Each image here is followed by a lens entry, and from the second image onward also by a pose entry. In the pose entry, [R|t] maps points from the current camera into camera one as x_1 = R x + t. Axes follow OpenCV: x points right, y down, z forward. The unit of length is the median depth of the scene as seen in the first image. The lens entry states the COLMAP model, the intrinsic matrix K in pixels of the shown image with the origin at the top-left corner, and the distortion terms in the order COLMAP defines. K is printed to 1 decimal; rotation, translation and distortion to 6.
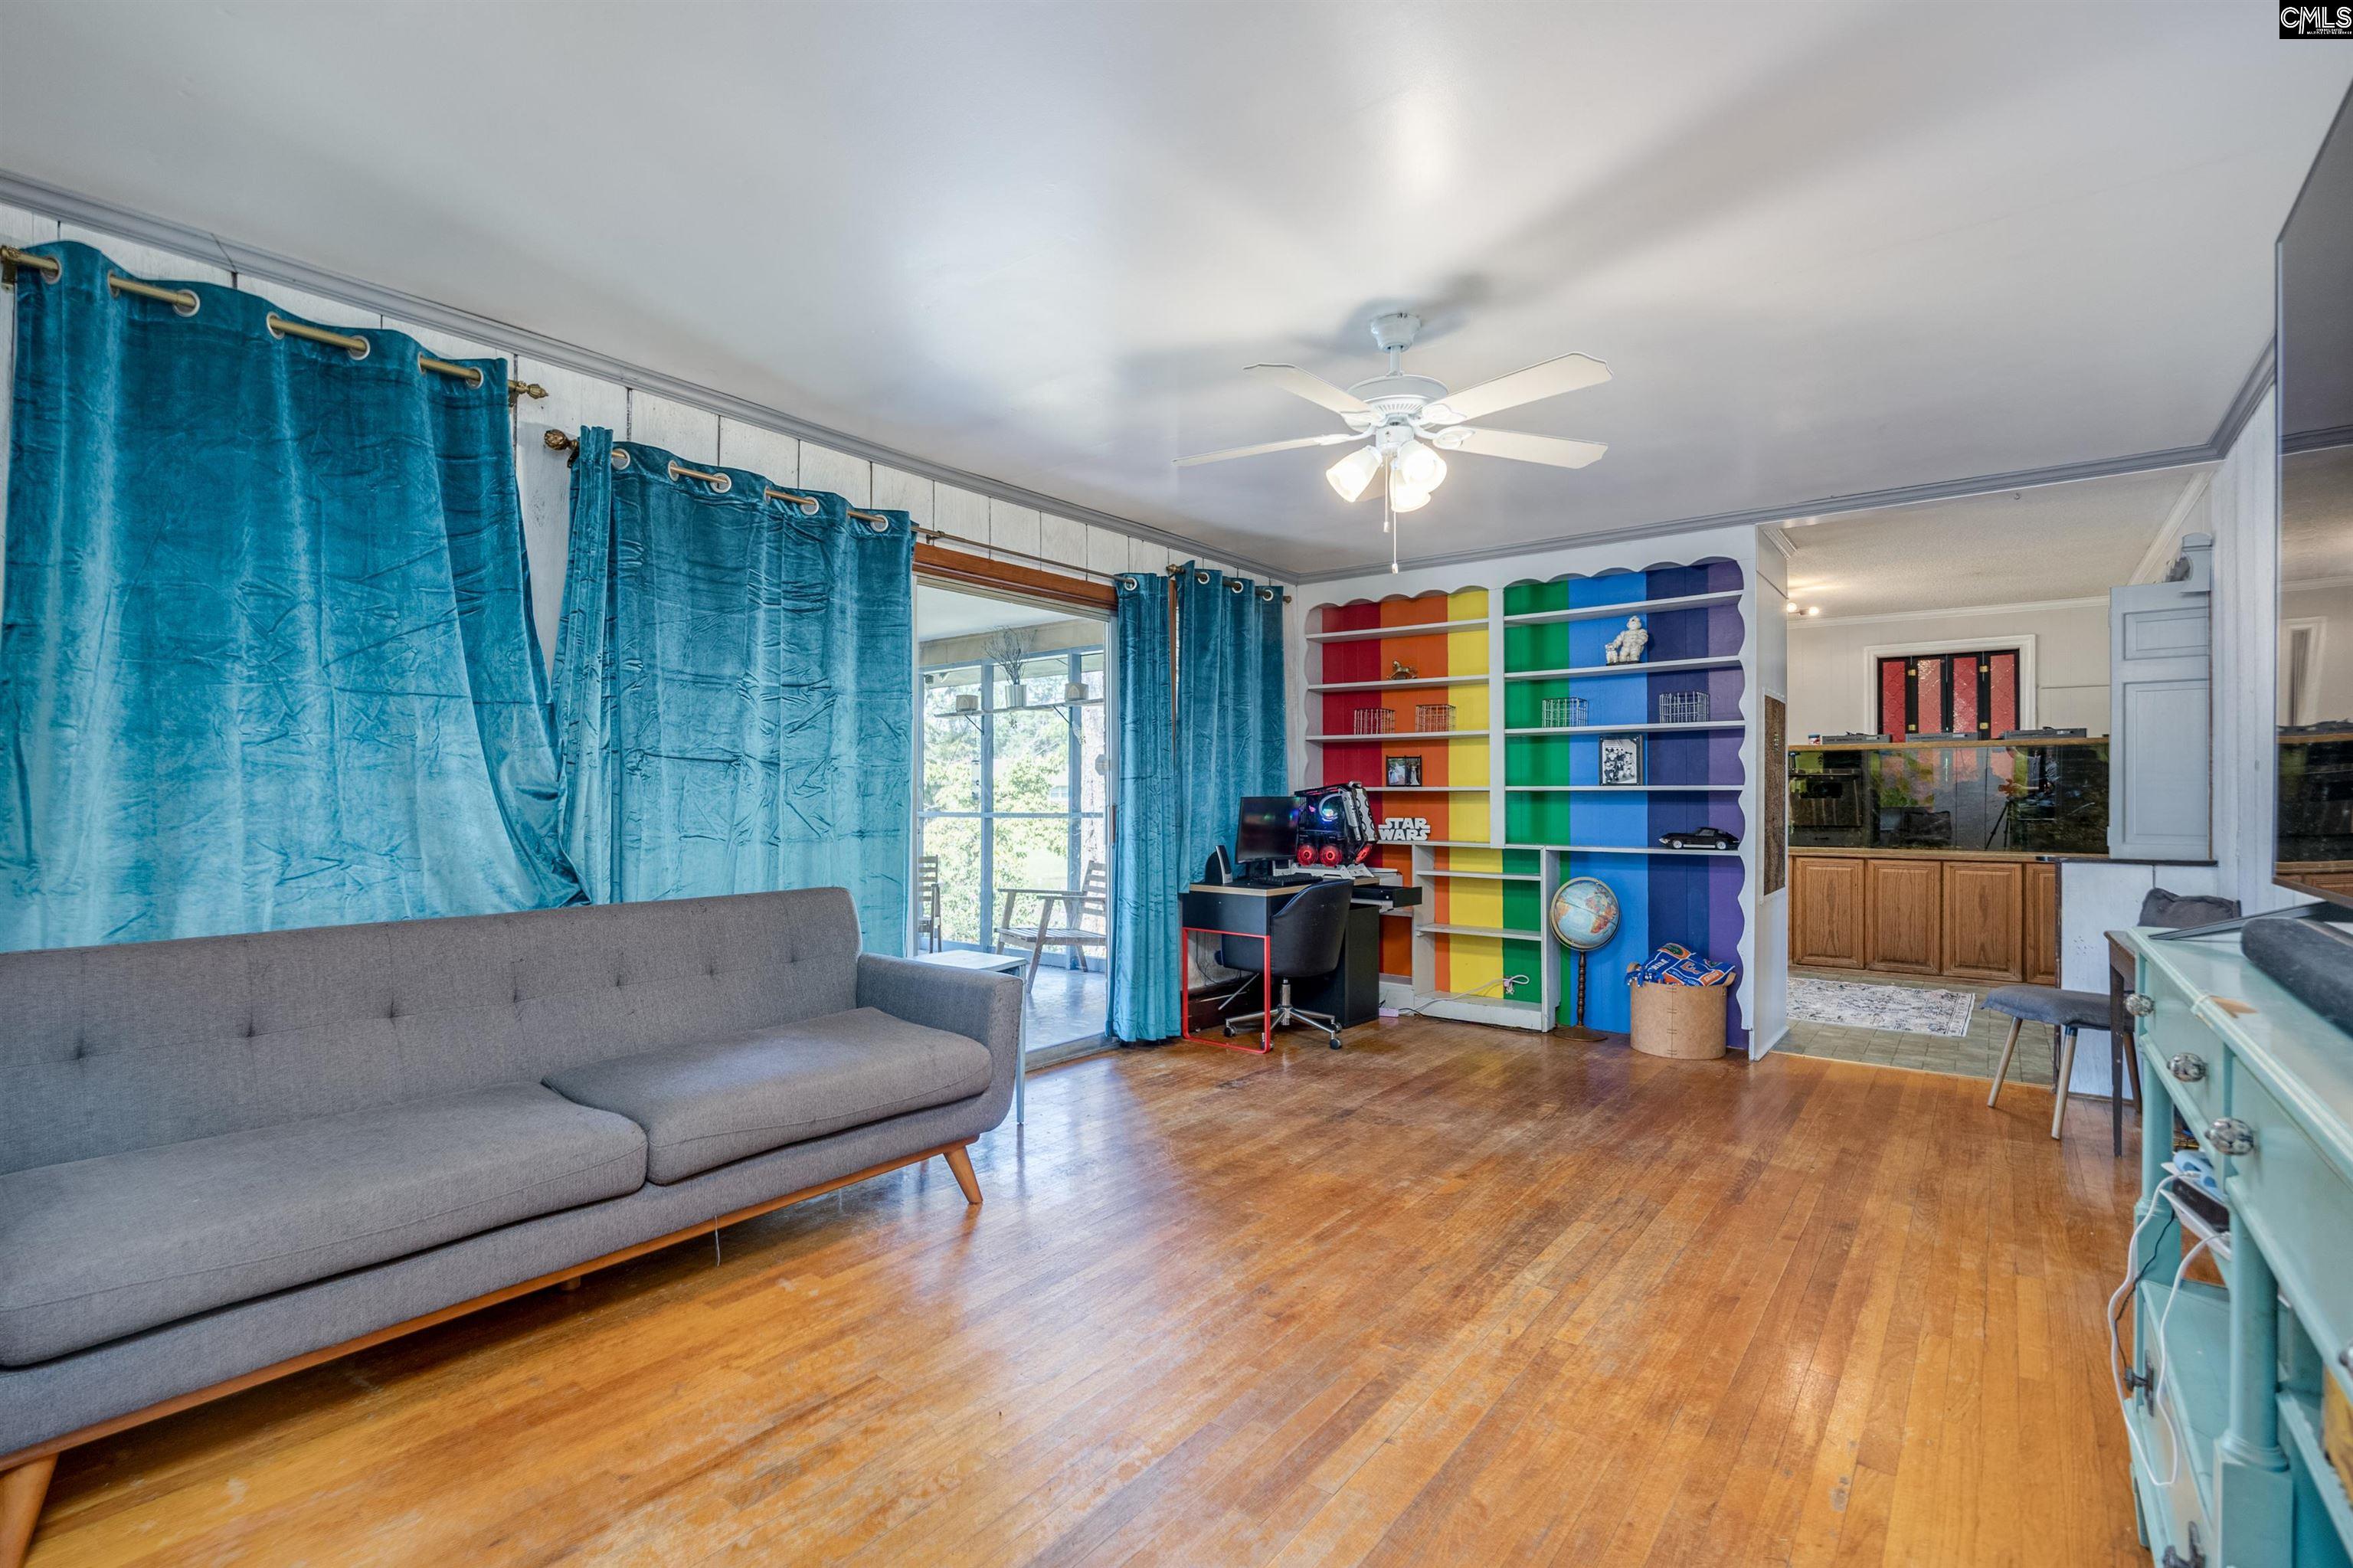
lens RADIAL K [[1087.4, 0, 1172.4], [0, 1087.4, 798.9], [0, 0, 1]] dist [-0.002066, 0.000285]
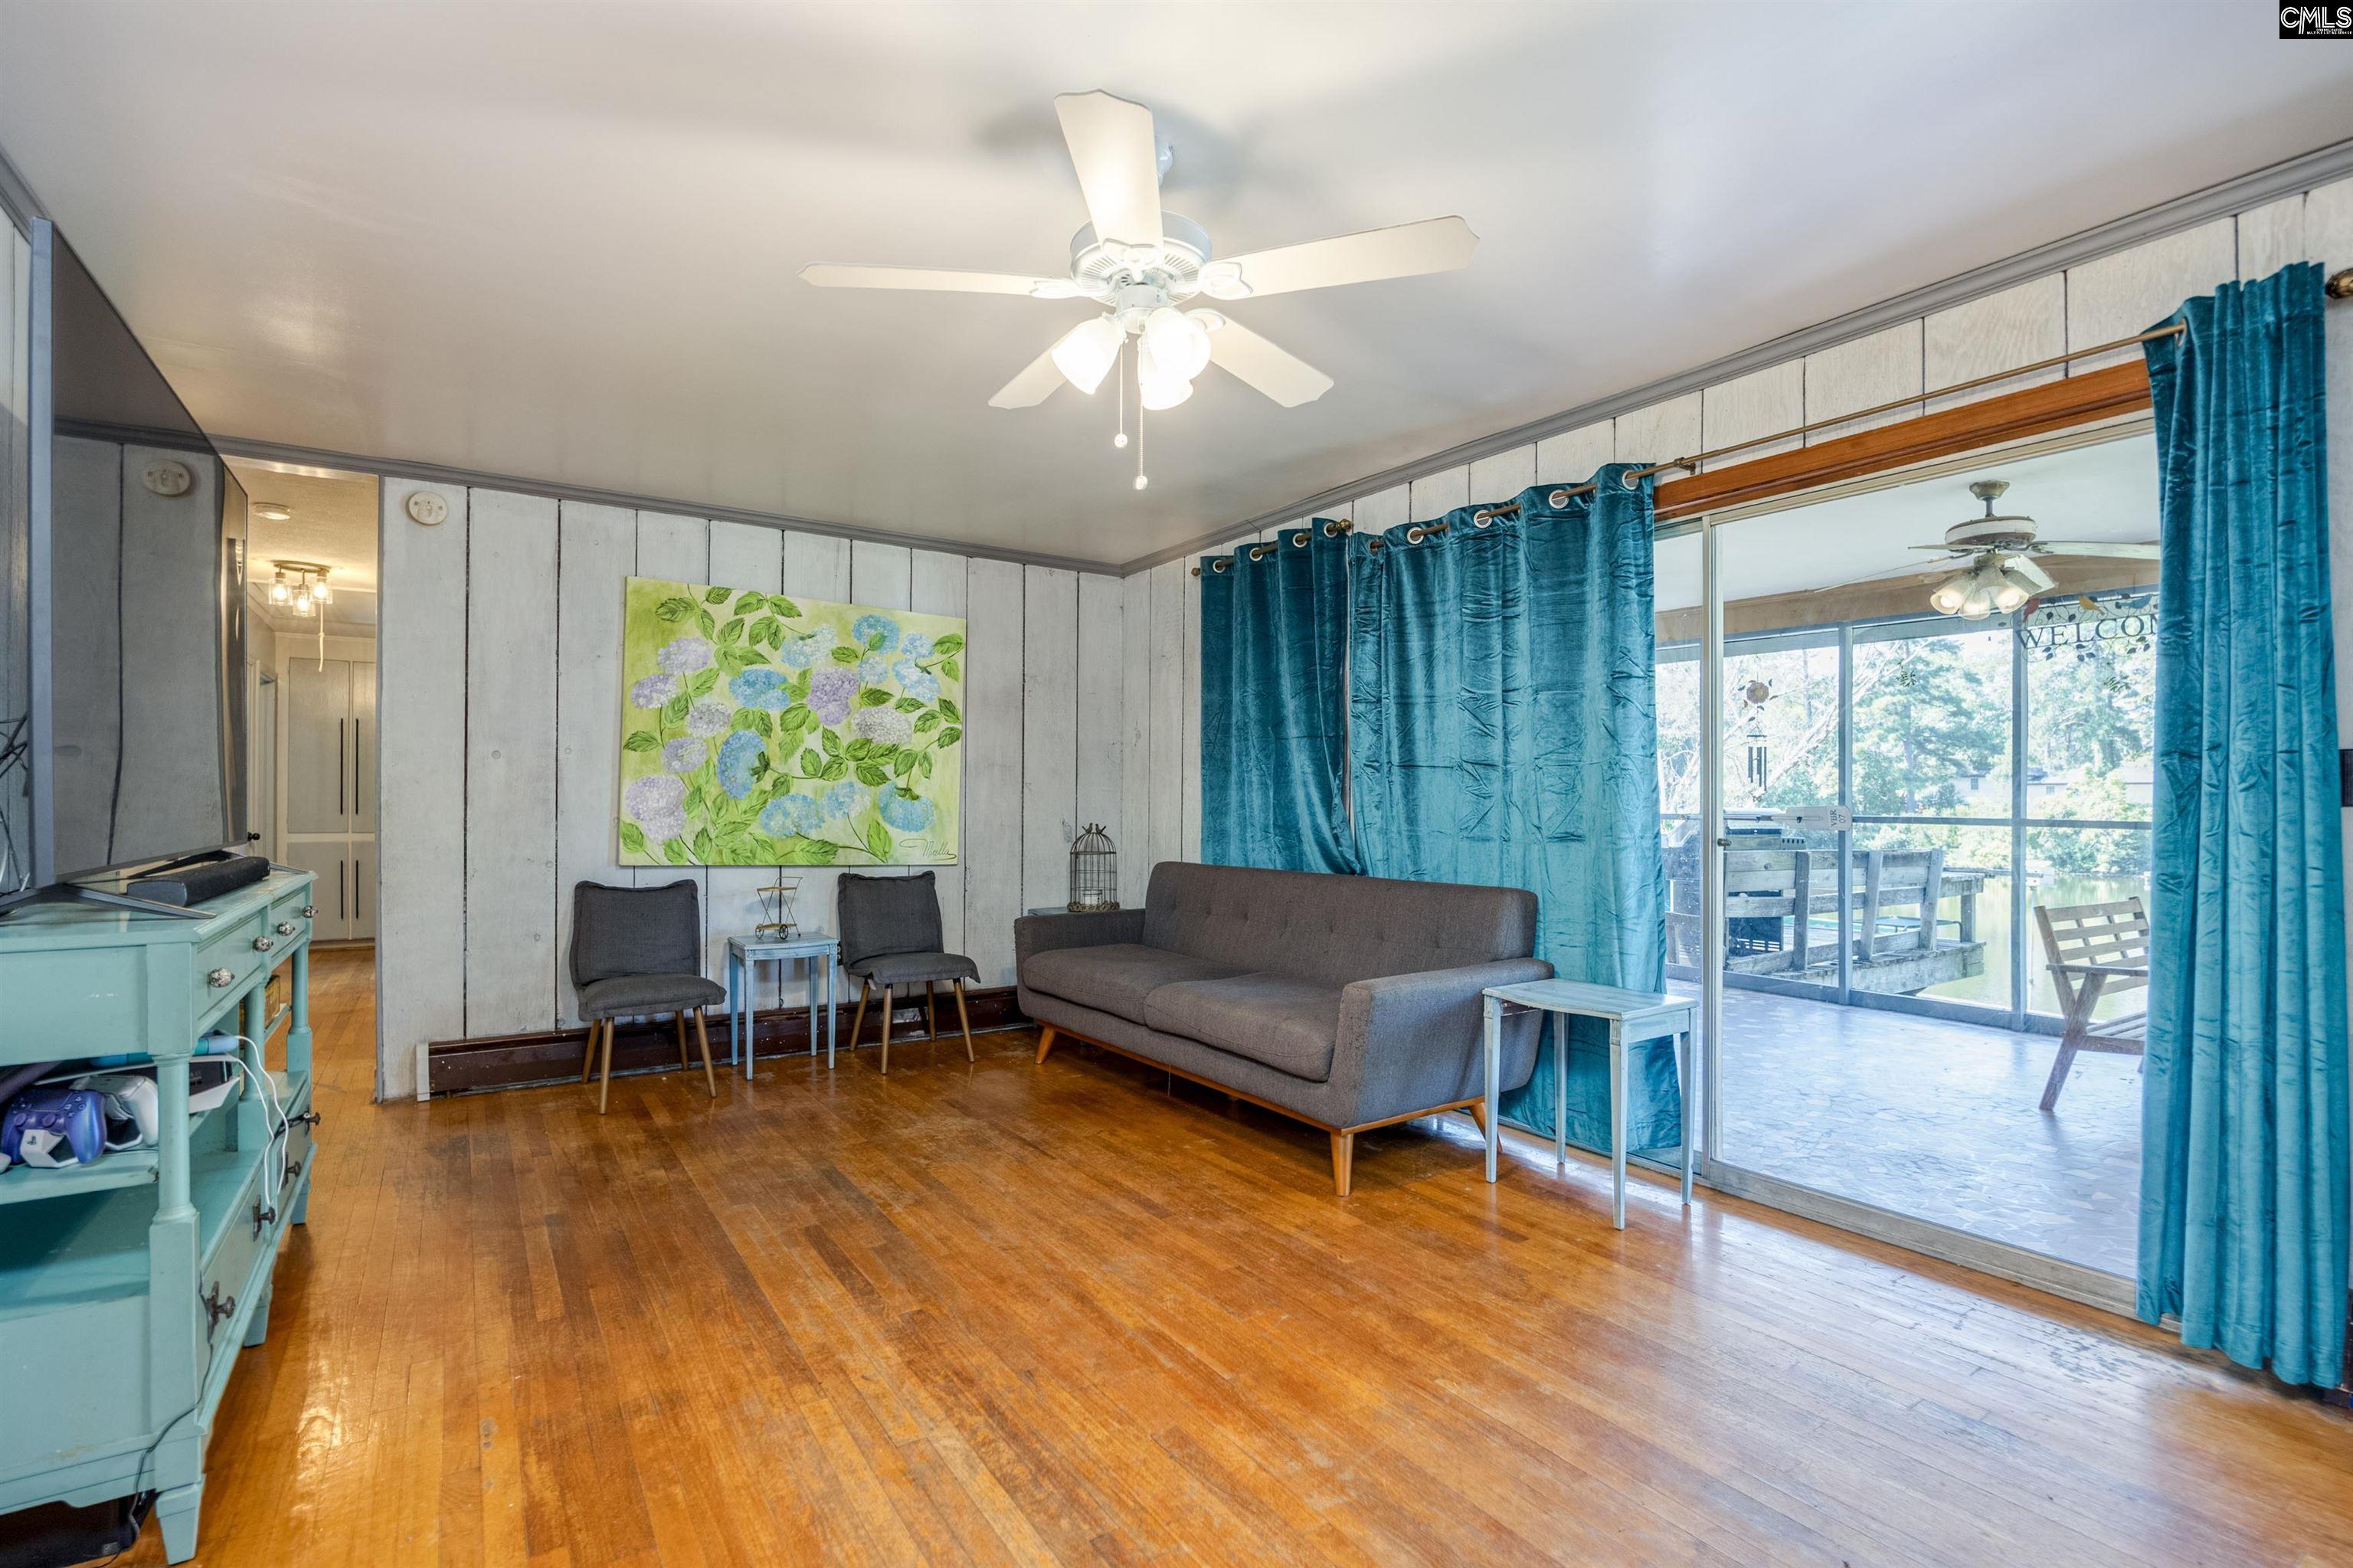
lens RADIAL K [[1087.4, 0, 1172.4], [0, 1087.4, 798.9], [0, 0, 1]] dist [-0.002066, 0.000285]
pose [[-0.326624, -0.001699, -0.945153, 0.986738], [0.001766, 0.999996, -0.002408, 0.000301], [0.945153, -0.002456, -0.326620, 1.392393]]
